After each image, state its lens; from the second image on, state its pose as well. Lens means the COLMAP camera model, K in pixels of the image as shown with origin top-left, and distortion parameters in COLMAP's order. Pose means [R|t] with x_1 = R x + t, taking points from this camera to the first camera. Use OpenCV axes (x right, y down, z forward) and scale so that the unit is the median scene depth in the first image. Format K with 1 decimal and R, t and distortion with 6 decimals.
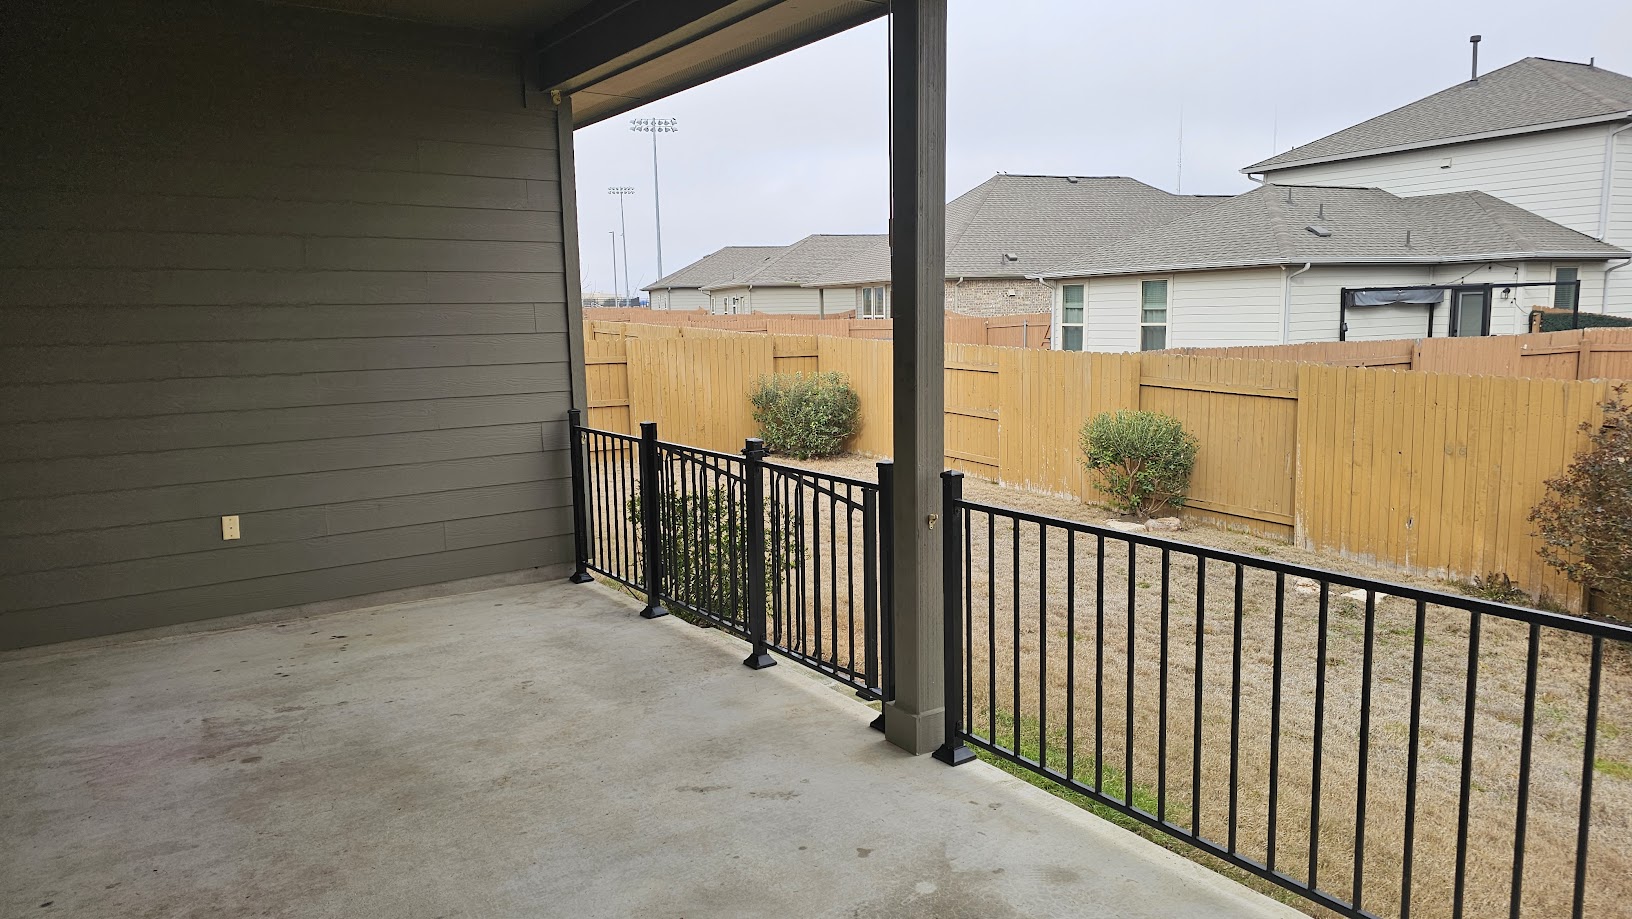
lens RADIAL K [[1088.8, 0, 808.6], [0, 1088.8, 459.4], [0, 0, 1]] dist [0.093034, -0.099109]
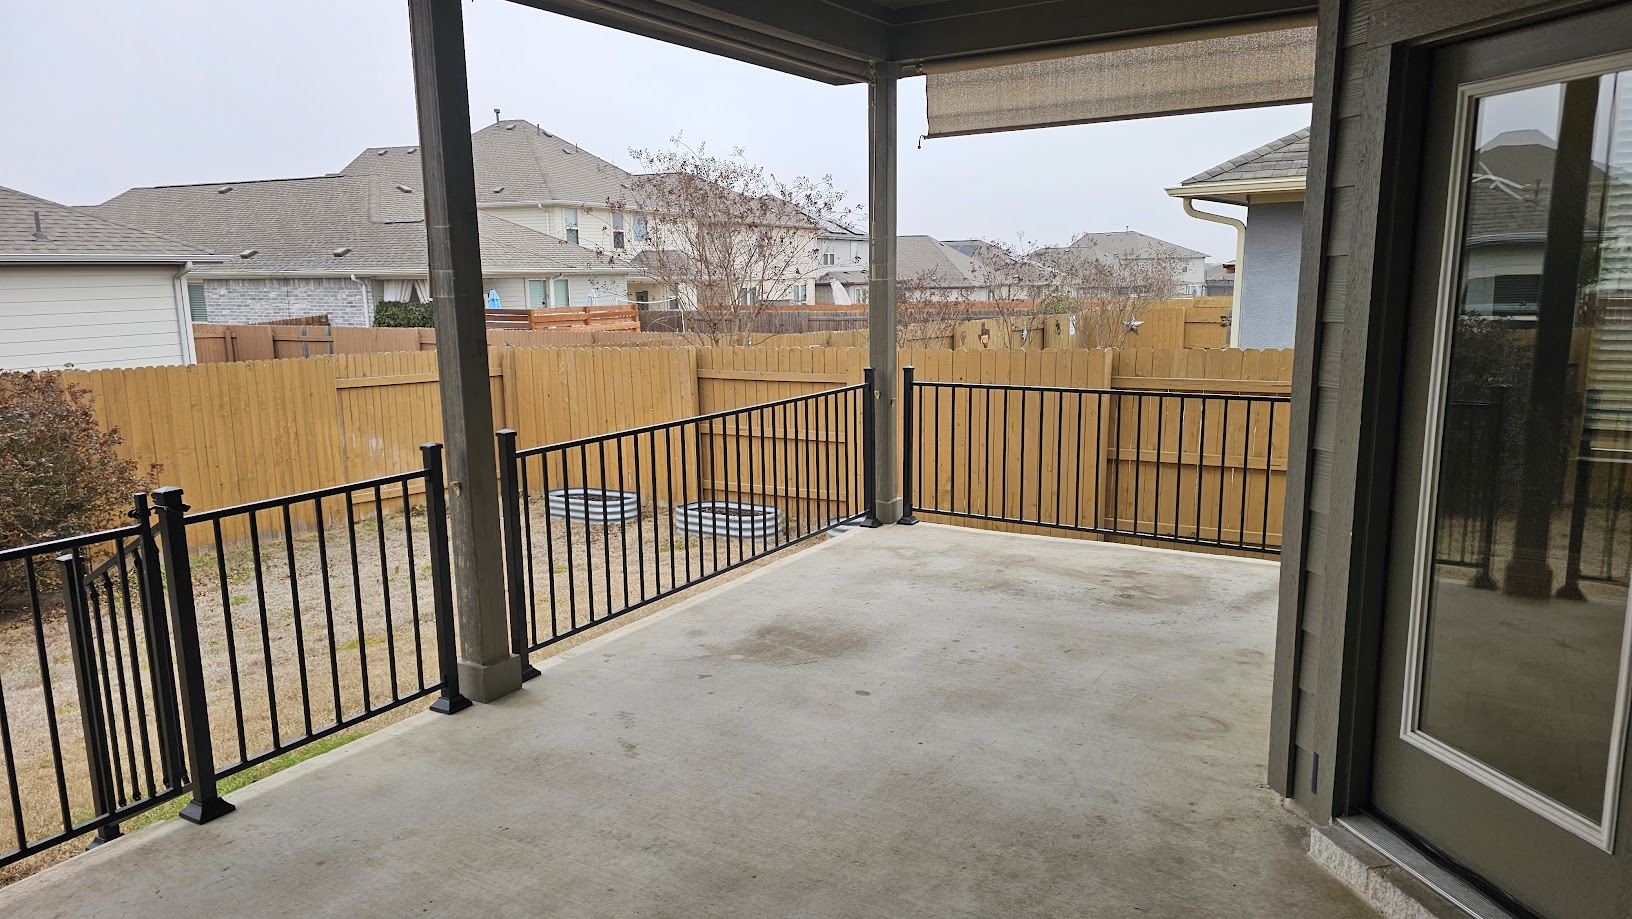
lens RADIAL K [[1088.8, 0, 808.6], [0, 1088.8, 459.4], [0, 0, 1]] dist [0.093034, -0.099109]
pose [[-0.395764, -0.154767, 0.905217, -1.033672], [0.123387, 0.967799, 0.219412, -0.170979], [-0.910026, 0.198527, -0.363924, 1.121479]]
